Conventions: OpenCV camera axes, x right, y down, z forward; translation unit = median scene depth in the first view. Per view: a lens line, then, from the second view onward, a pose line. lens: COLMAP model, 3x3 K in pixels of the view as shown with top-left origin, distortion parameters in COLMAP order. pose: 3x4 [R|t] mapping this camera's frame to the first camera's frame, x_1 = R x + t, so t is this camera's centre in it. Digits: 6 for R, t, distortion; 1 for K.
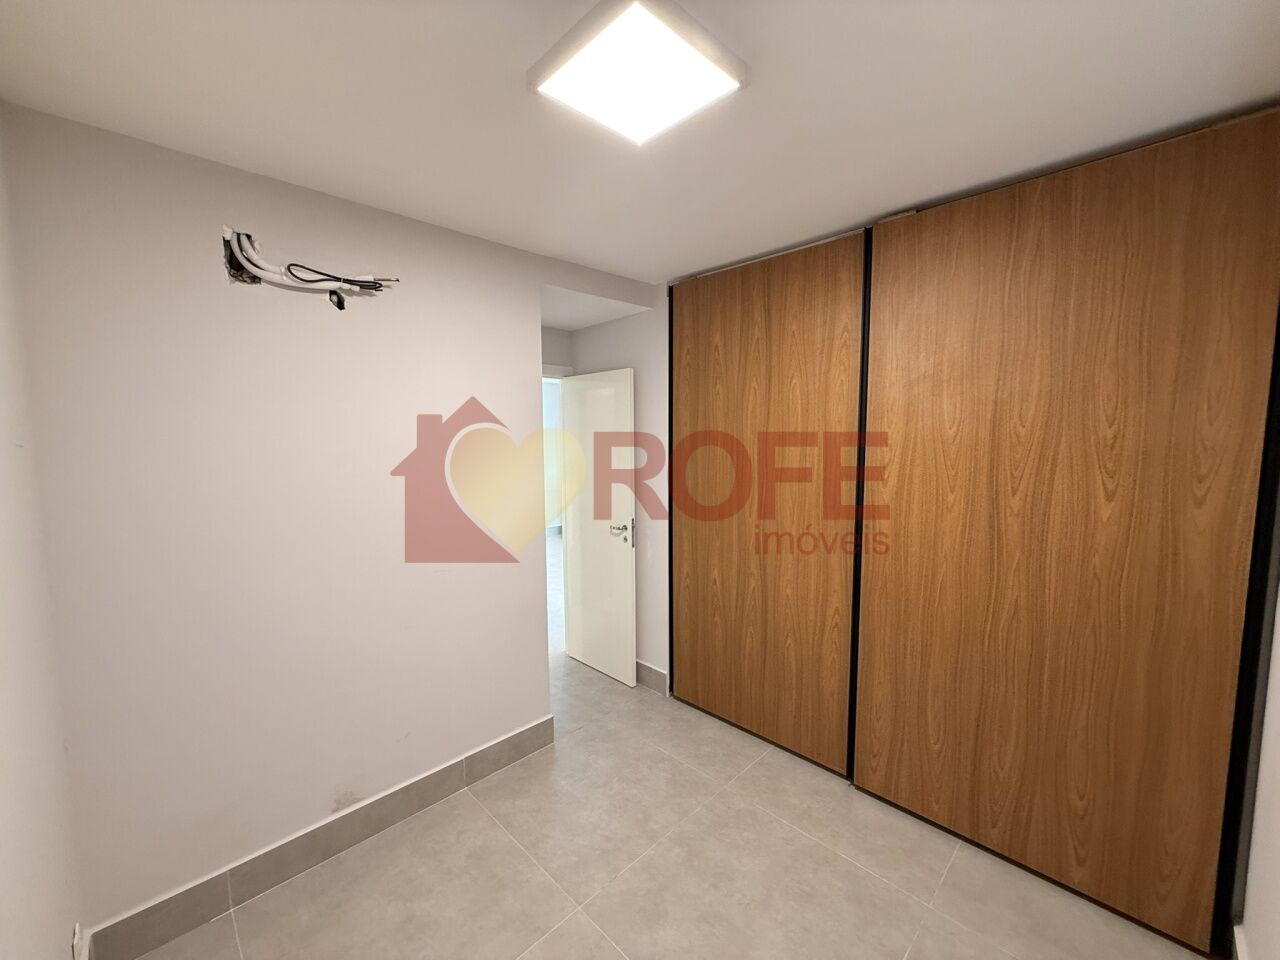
lens RADIAL K [[510.4, 0, 634.8], [0, 510.4, 485.5], [0, 0, 1]] dist [-0.001813, -0.000237]
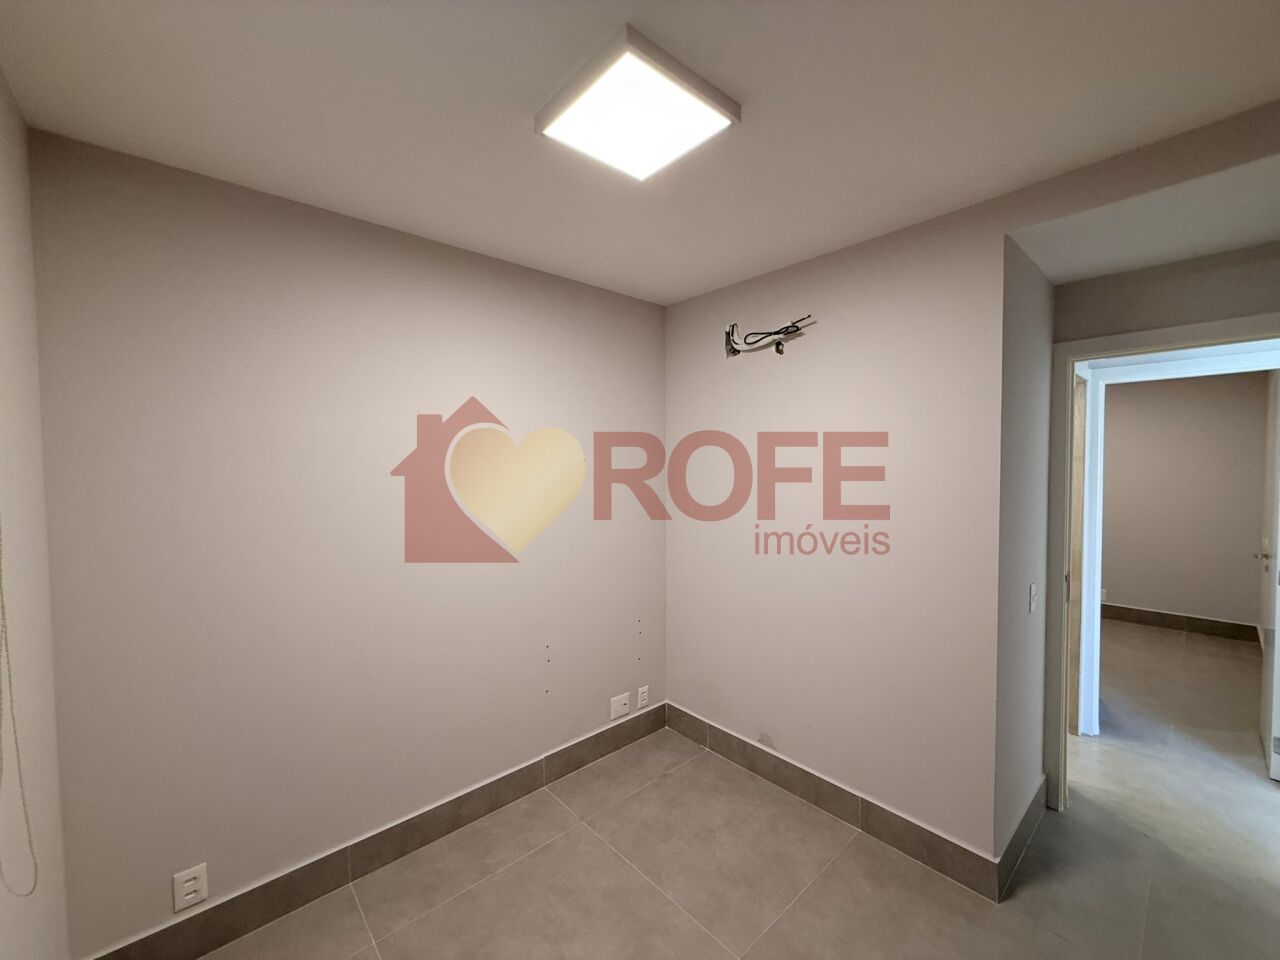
lens RADIAL K [[510.4, 0, 634.8], [0, 510.4, 485.5], [0, 0, 1]] dist [-0.001813, -0.000237]
pose [[-0.049649, 0.059972, -0.996965, 0.786455], [-0.085551, 0.994272, 0.064070, -0.078626], [0.995096, 0.088473, -0.044234, 0.779841]]
